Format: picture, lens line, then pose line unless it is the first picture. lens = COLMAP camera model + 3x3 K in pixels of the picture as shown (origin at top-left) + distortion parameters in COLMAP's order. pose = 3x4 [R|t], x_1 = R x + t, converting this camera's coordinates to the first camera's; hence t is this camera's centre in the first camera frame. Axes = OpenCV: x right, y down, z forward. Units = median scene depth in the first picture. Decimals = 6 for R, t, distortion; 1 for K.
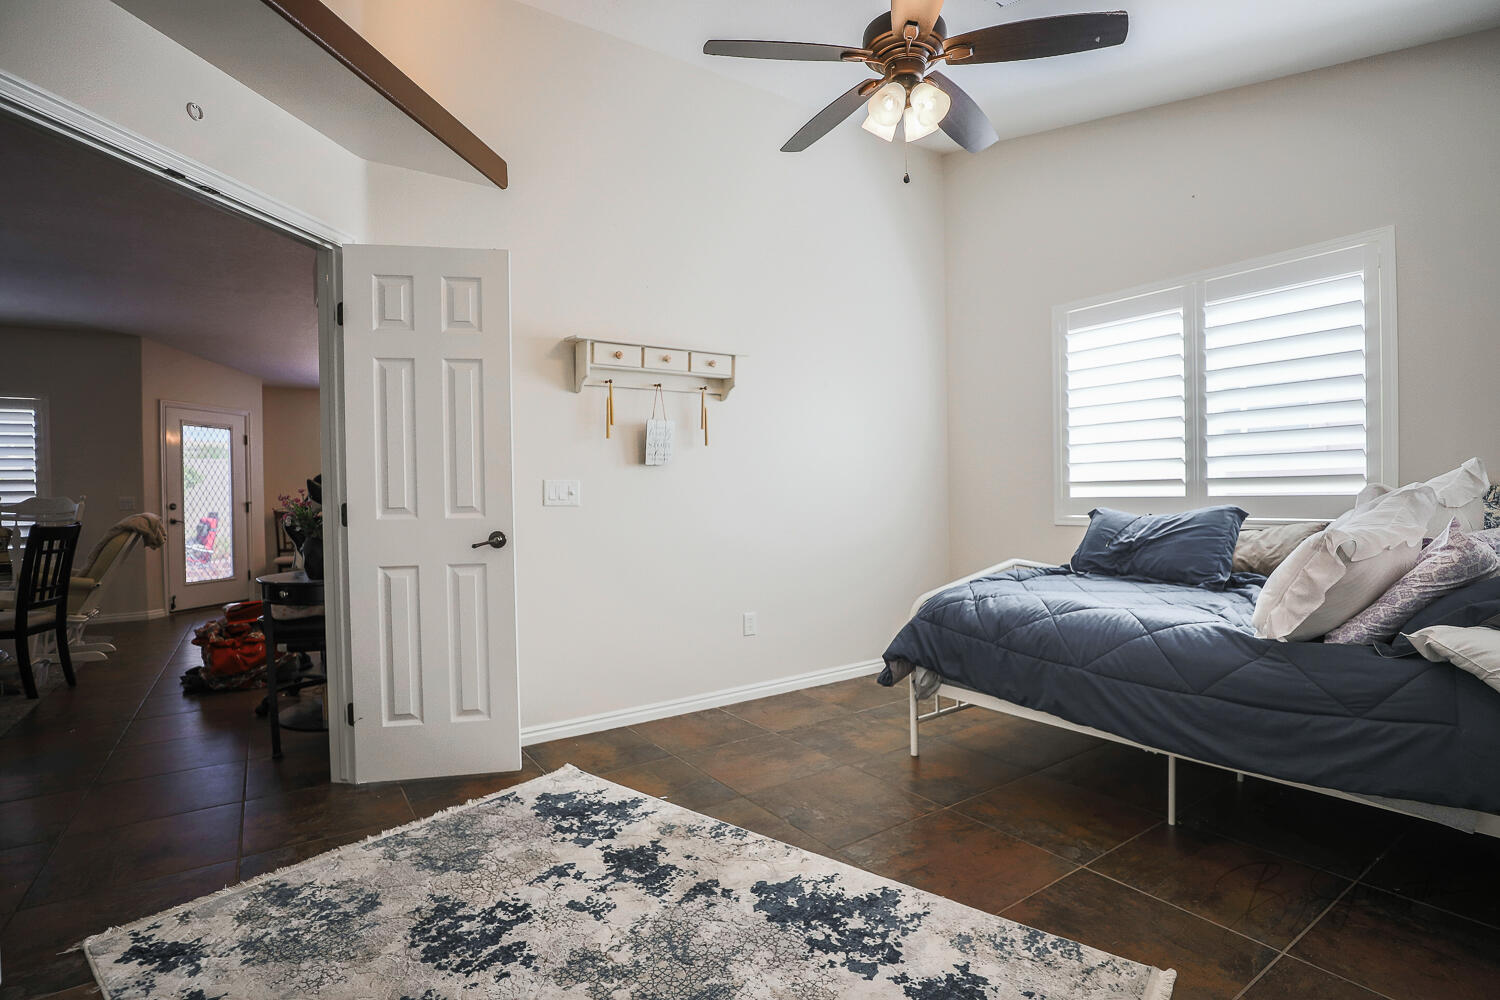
lens RADIAL K [[712.7, 0, 749.3], [0, 712.7, 504.4], [0, 0, 1]] dist [-0.025711, 0.000415]
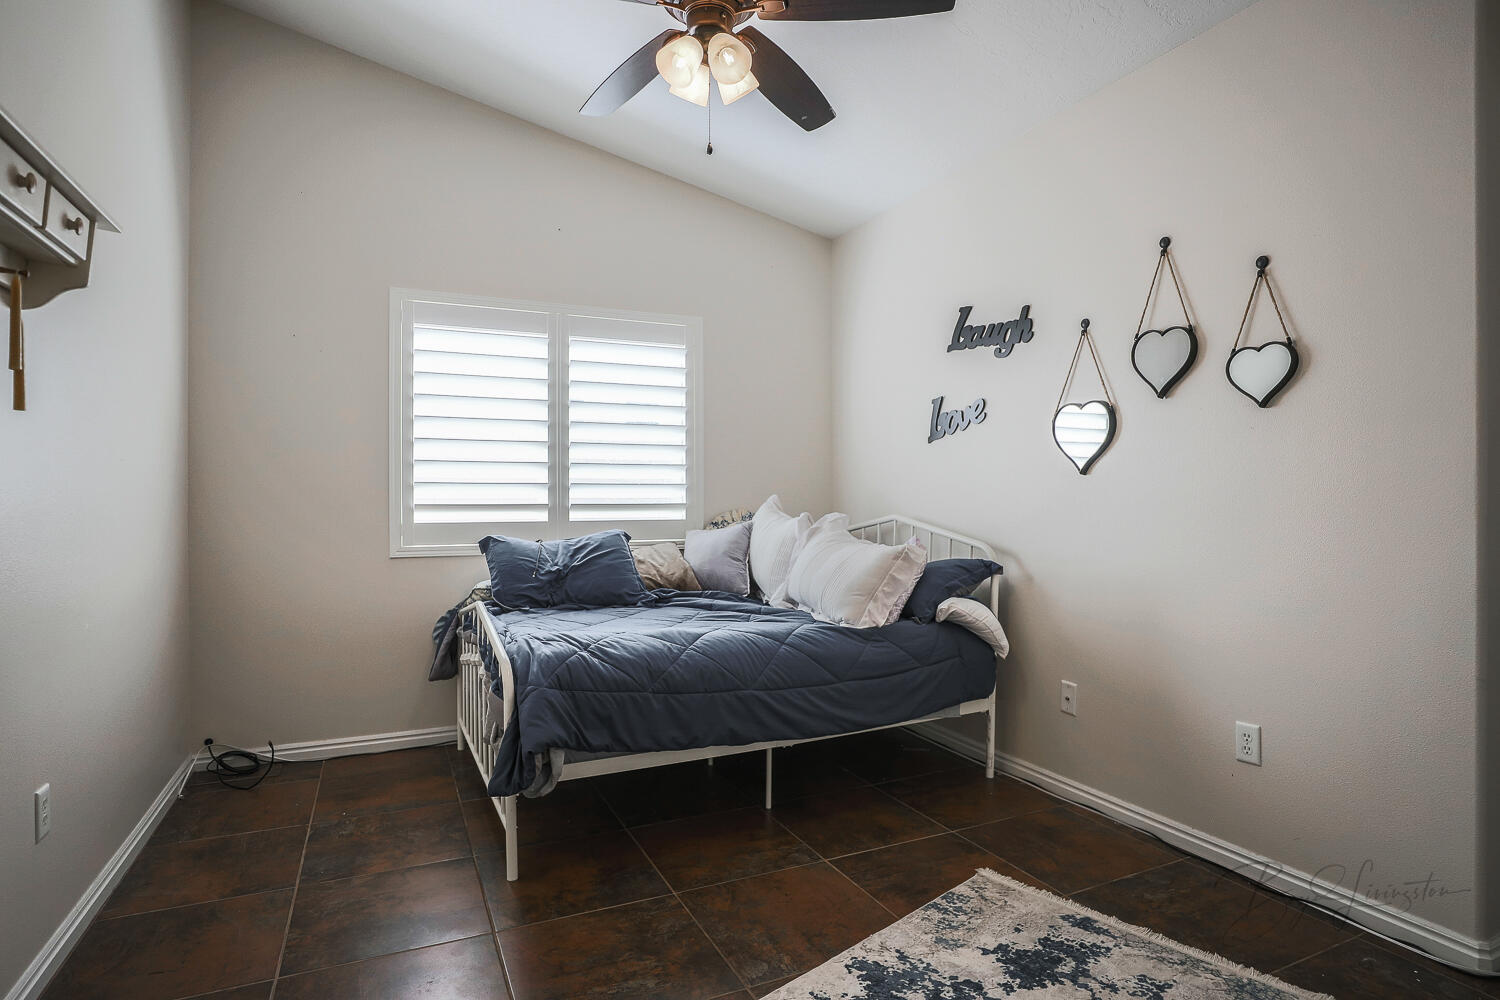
lens RADIAL K [[807.2, 0, 744.4], [0, 807.2, 505.0], [0, 0, 1]] dist [-0.028175, 0.000962]
pose [[0.170654, 0.011523, 0.985264, -0.800279], [0.012788, 0.999821, -0.013909, -0.026267], [-0.985248, 0.014973, 0.170476, 0.910742]]
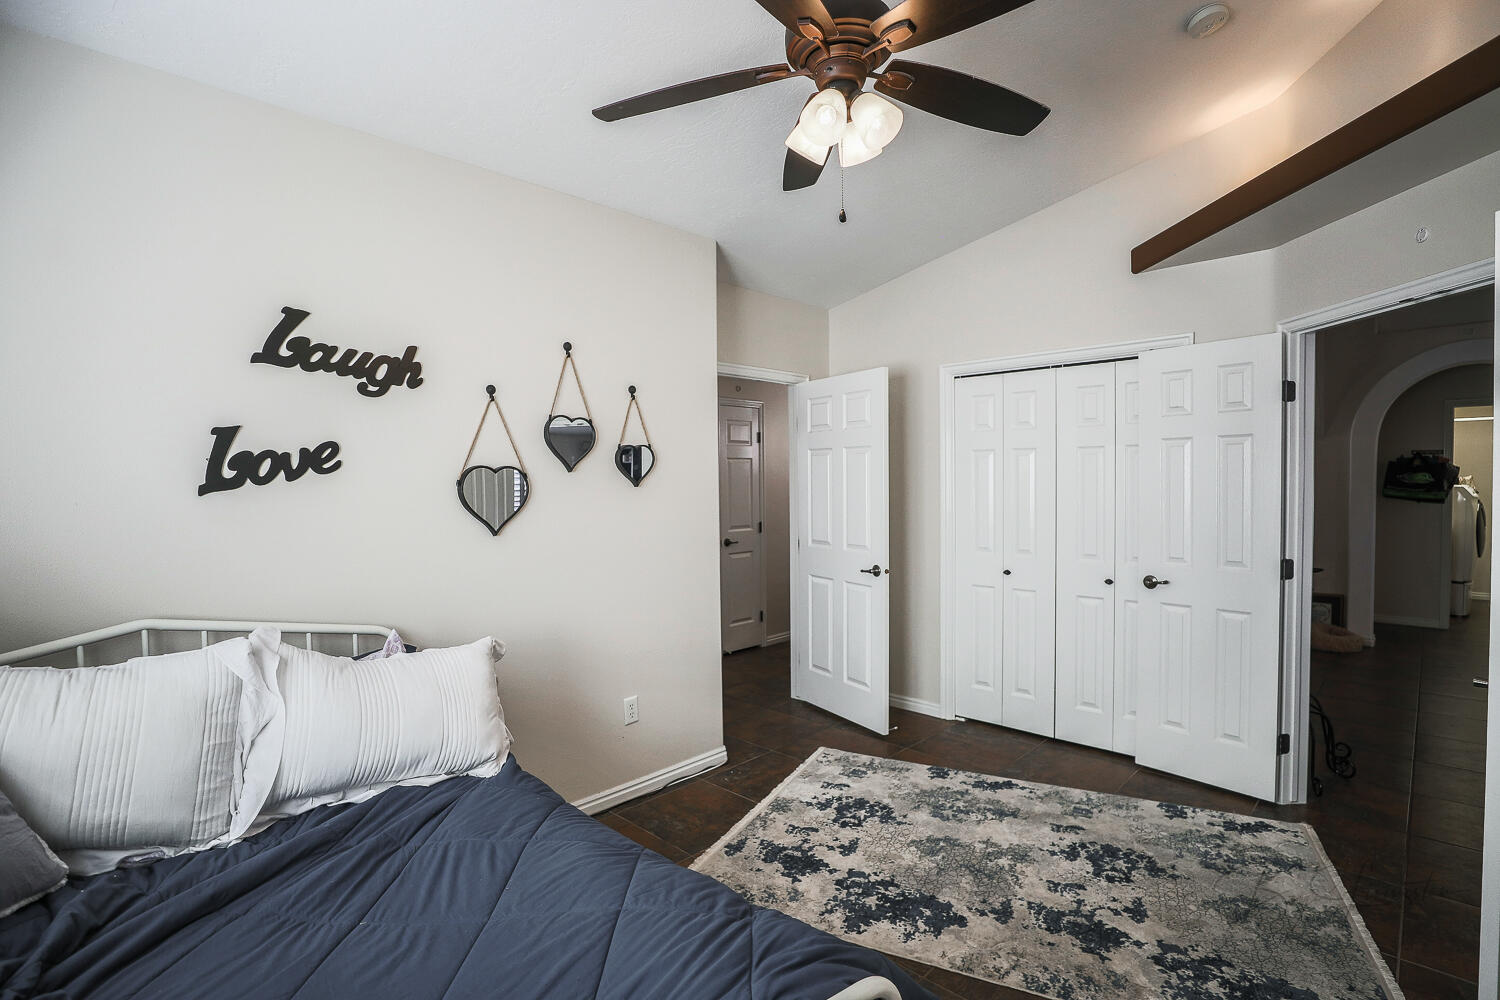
lens RADIAL K [[743.9, 0, 750.0], [0, 743.9, 503.2], [0, 0, 1]] dist [-0.042882, 0.012040]
pose [[-0.977769, 0.034835, -0.206773, 0.566803], [0.024347, 0.998295, 0.053052, -0.218463], [0.208269, 0.046839, -0.976949, 2.020346]]
